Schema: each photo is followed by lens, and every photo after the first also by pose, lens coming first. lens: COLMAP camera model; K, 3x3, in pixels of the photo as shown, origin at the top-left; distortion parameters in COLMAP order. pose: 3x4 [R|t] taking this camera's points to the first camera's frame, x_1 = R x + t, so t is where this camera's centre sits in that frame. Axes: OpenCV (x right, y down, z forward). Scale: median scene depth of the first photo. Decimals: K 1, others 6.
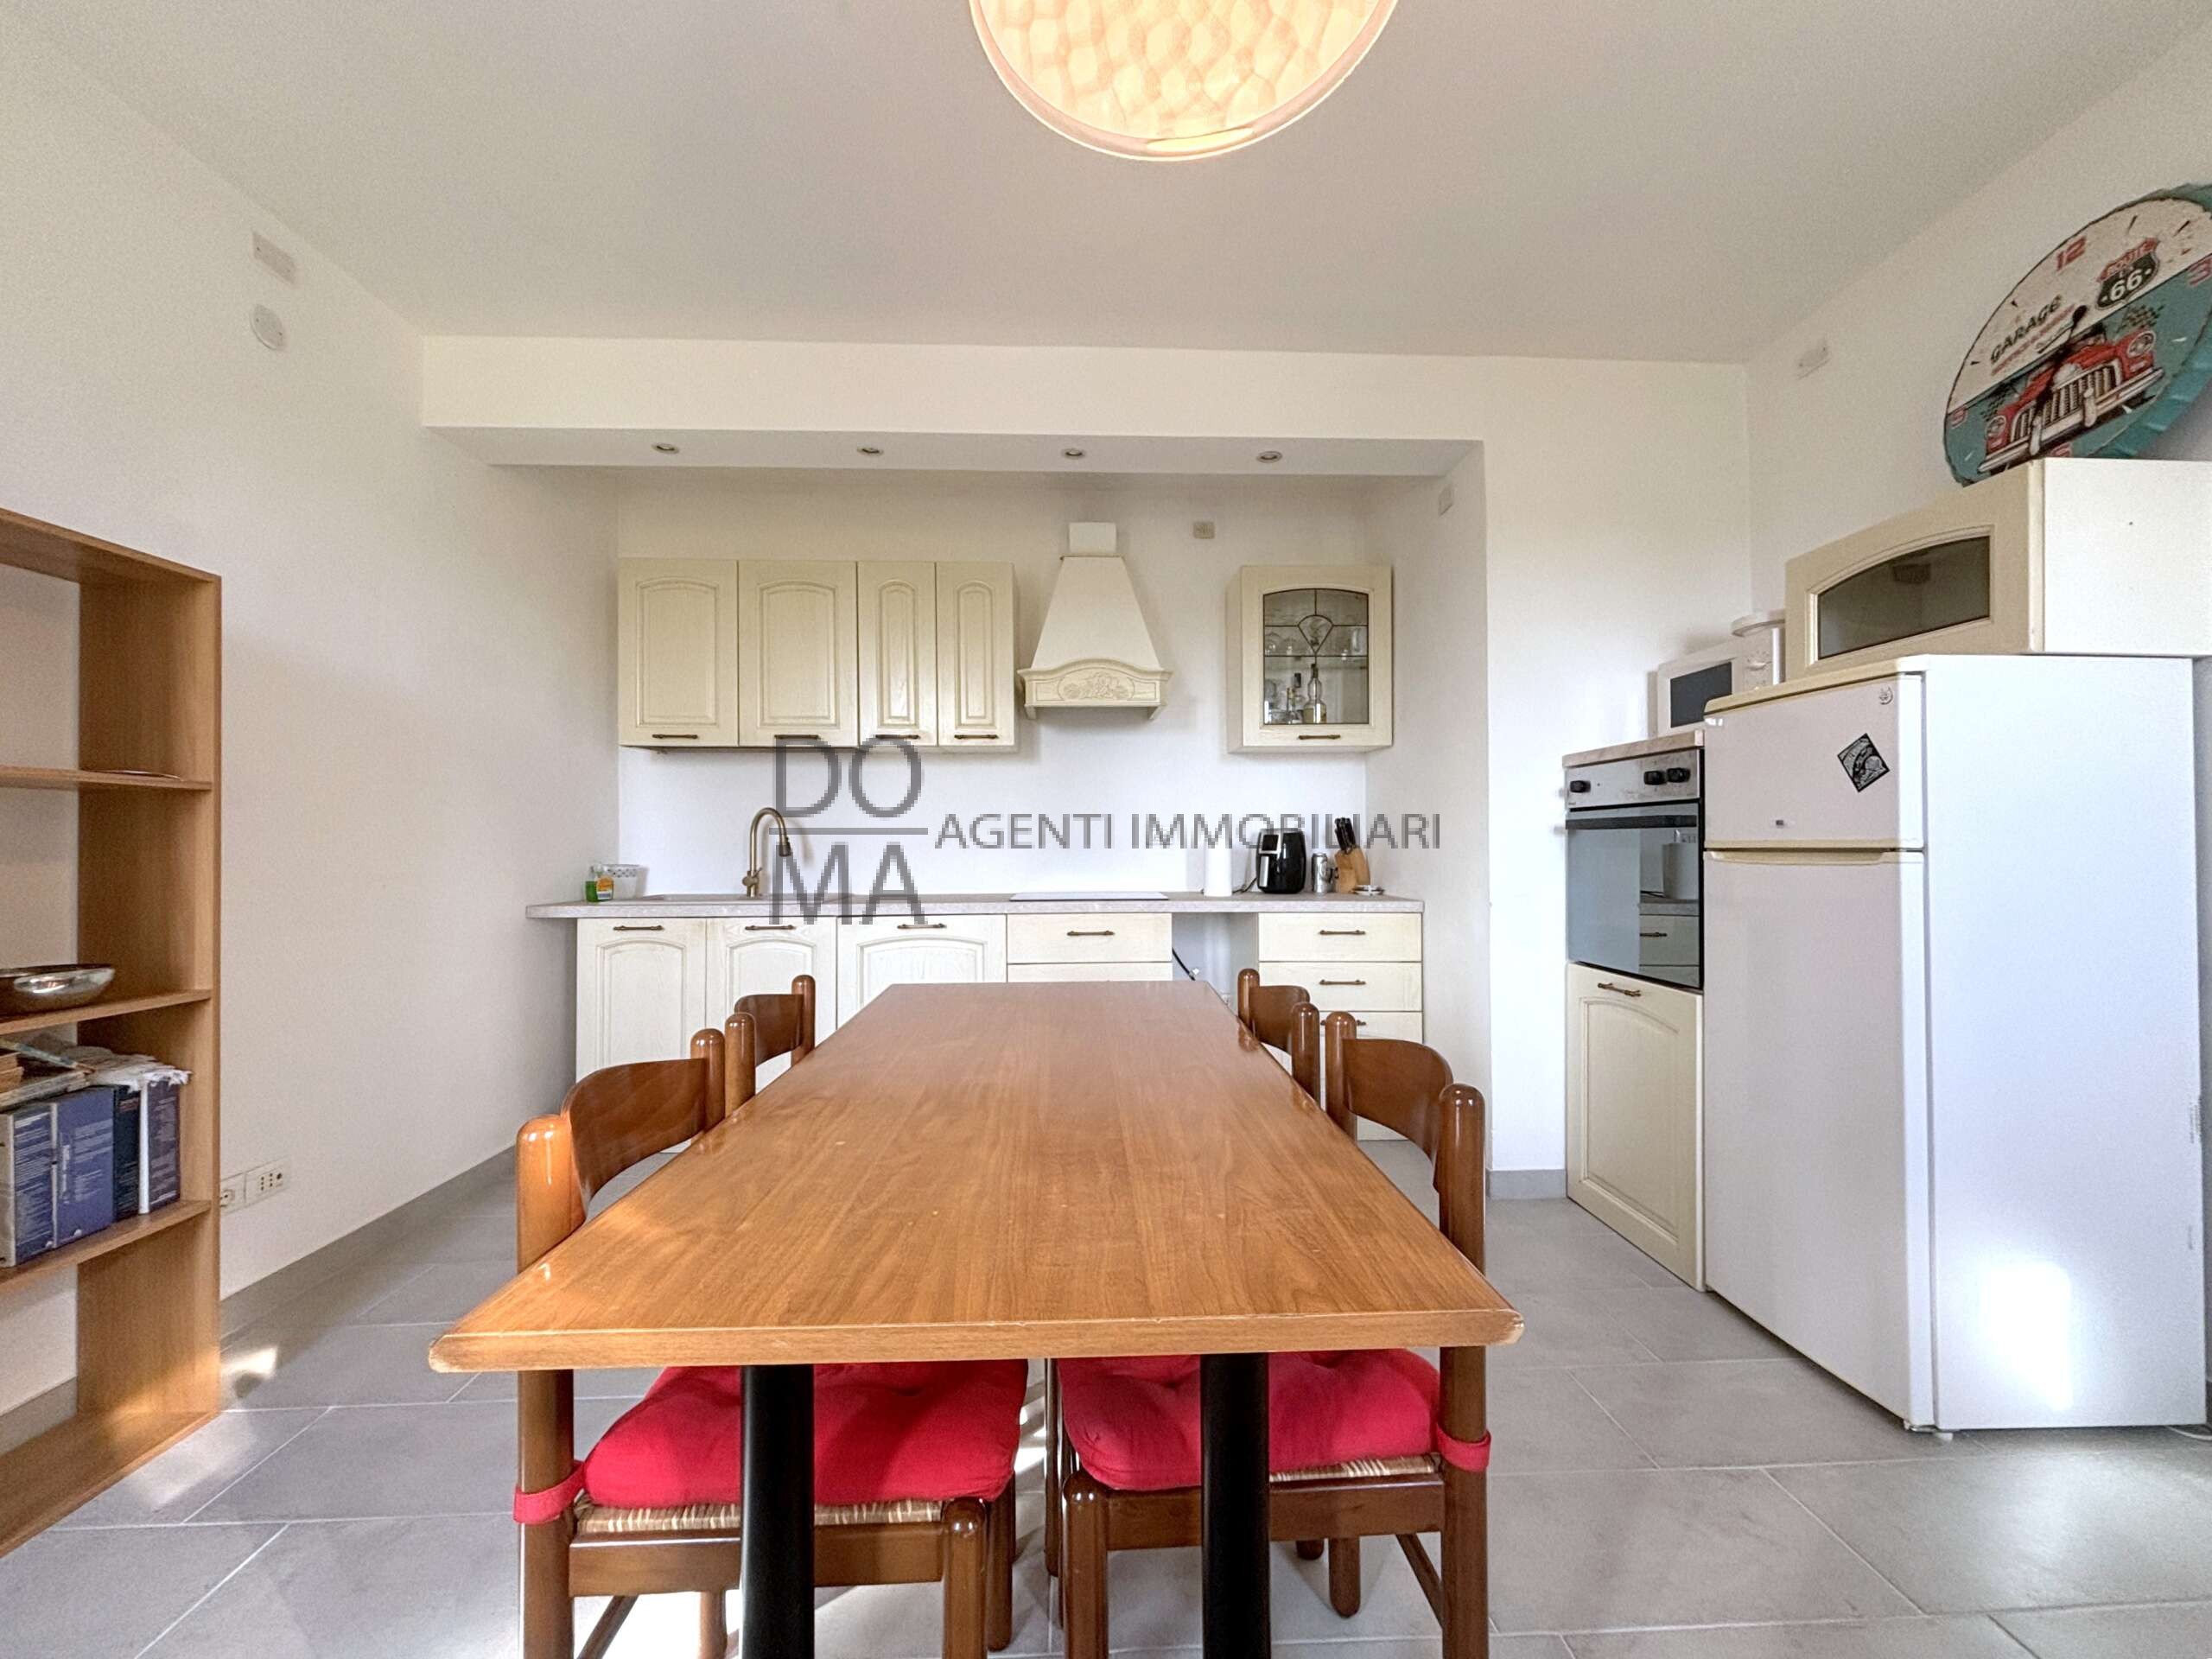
lens RADIAL K [[905.6, 0, 1108.5], [0, 905.6, 828.1], [0, 0, 1]] dist [0.005034, -0.002674]
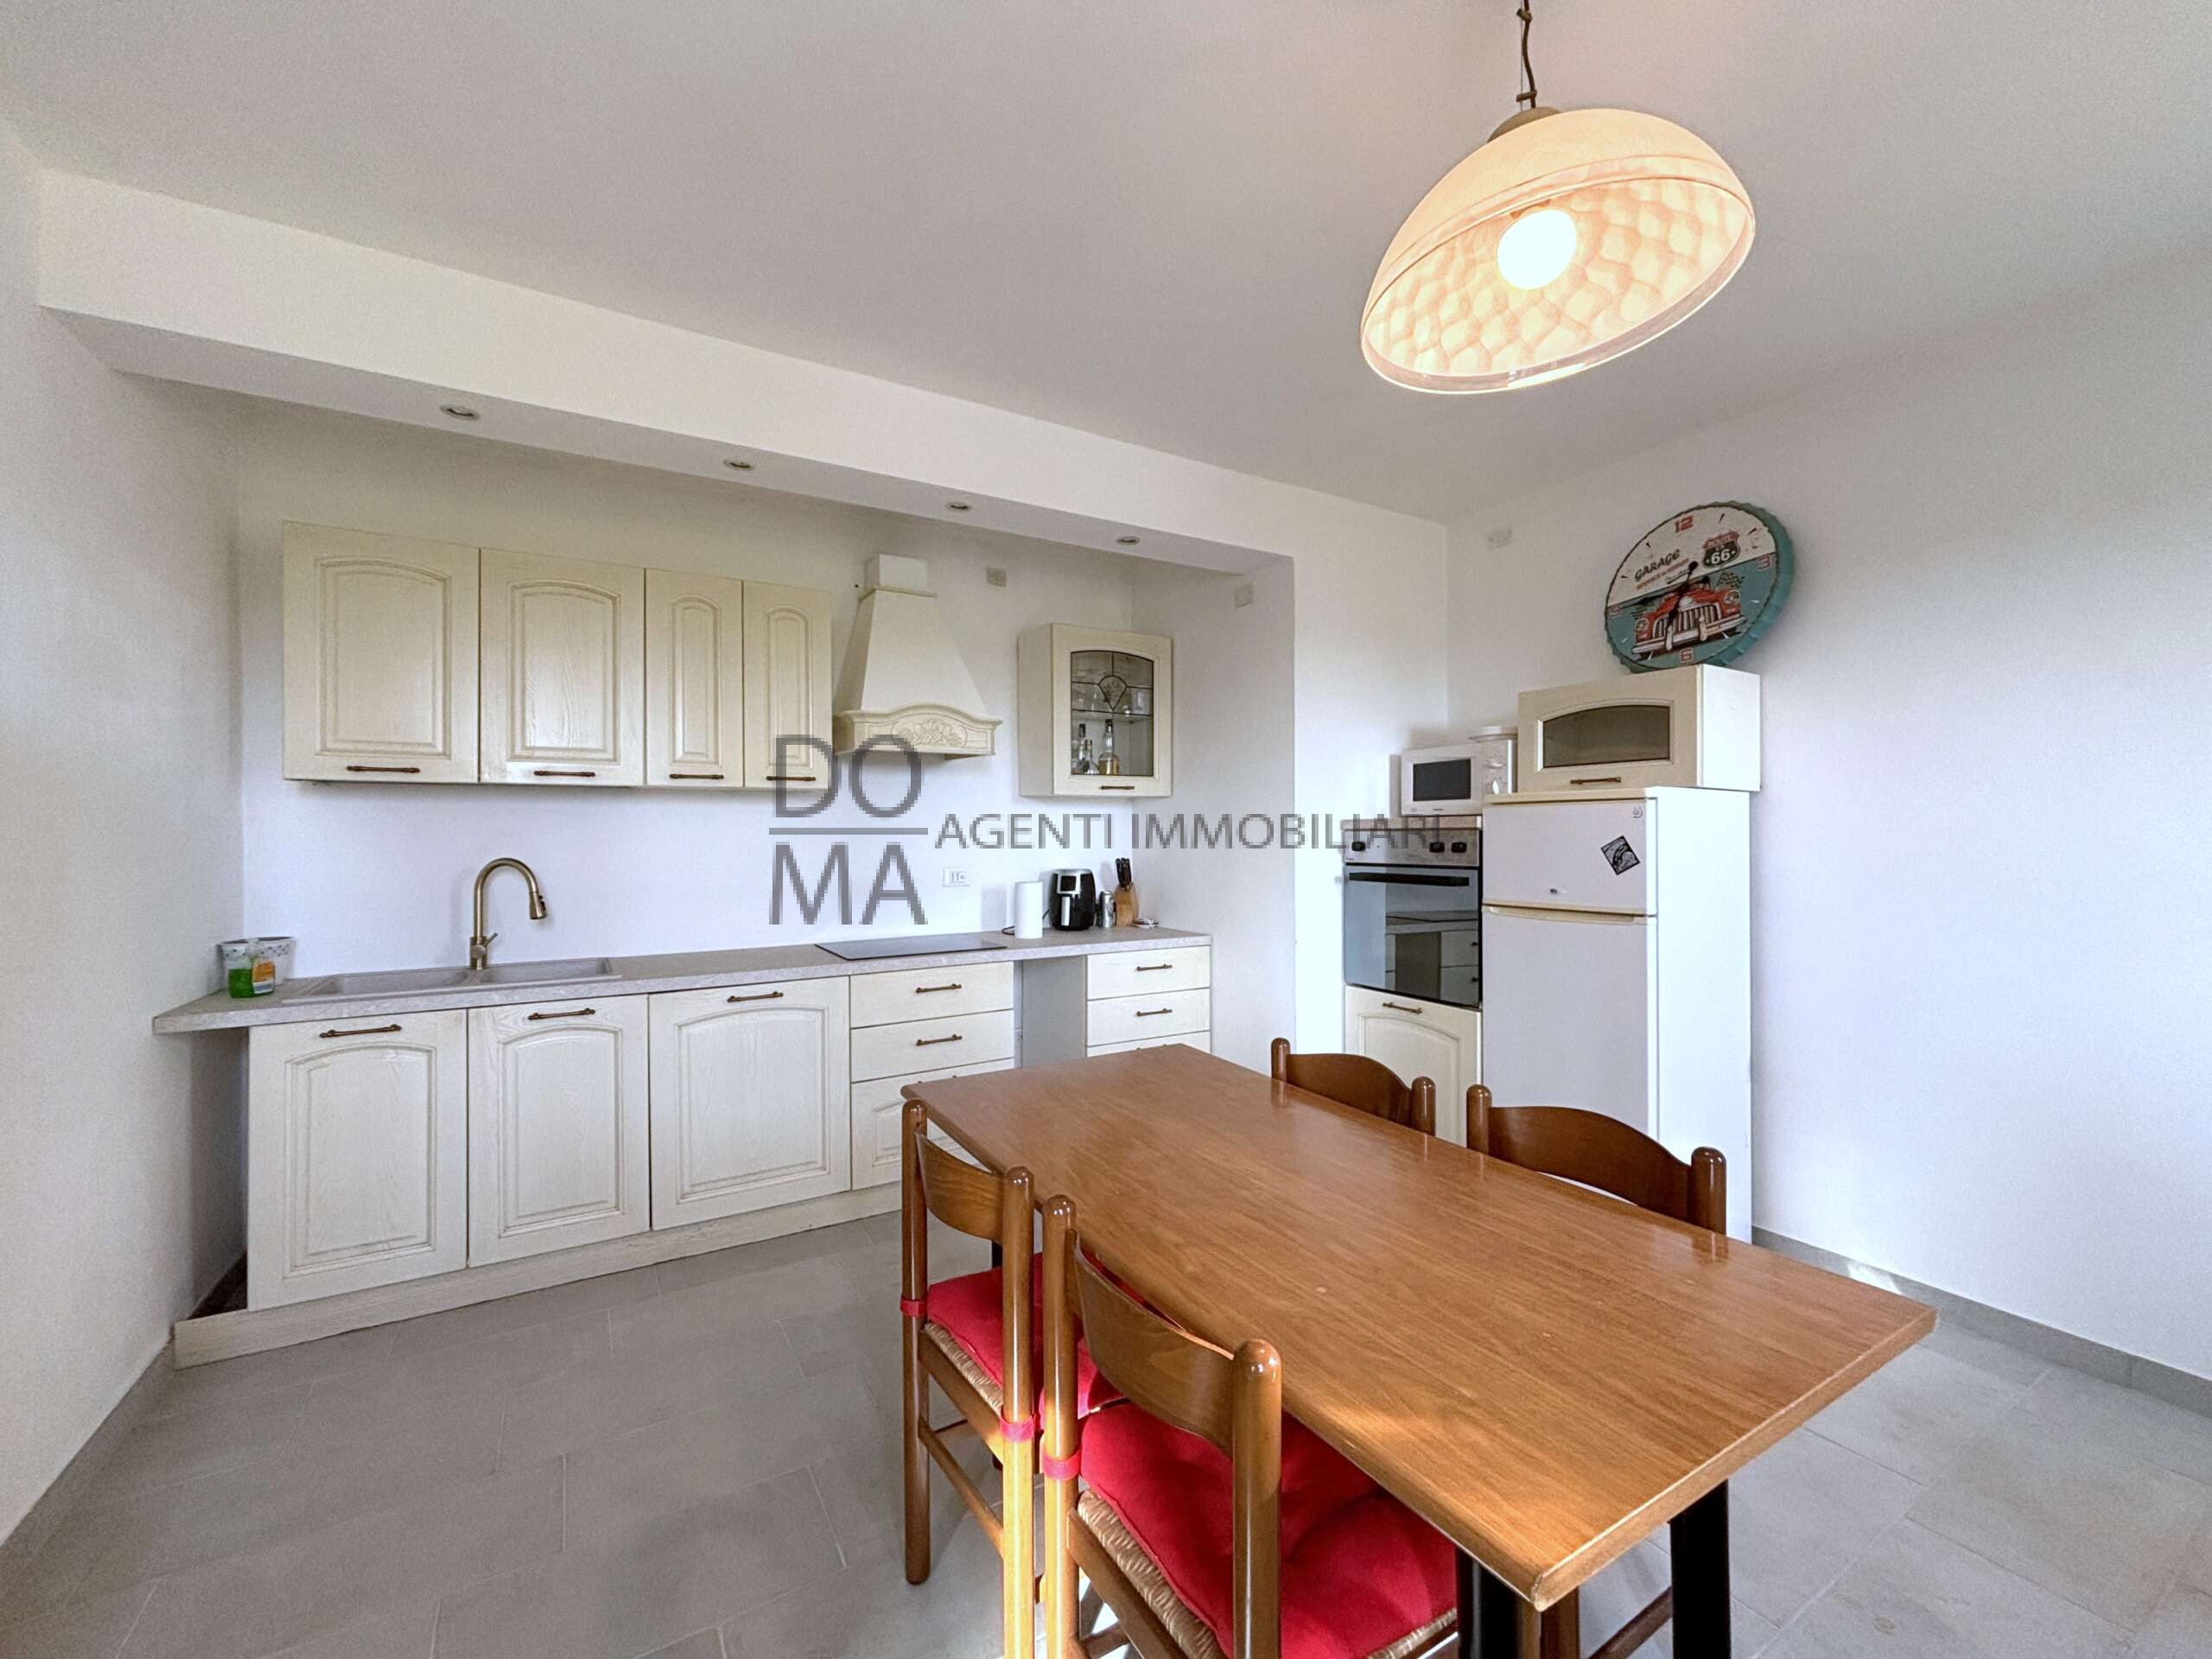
lens RADIAL K [[905.6, 0, 1091.3], [0, 905.6, 817.7], [0, 0, 1]] dist [0.005034, -0.002674]
pose [[0.881800, 0.006845, 0.471574, -0.388440], [-0.006811, 0.999975, -0.001780, -0.077754], [-0.471575, -0.001642, 0.881824, 0.065822]]
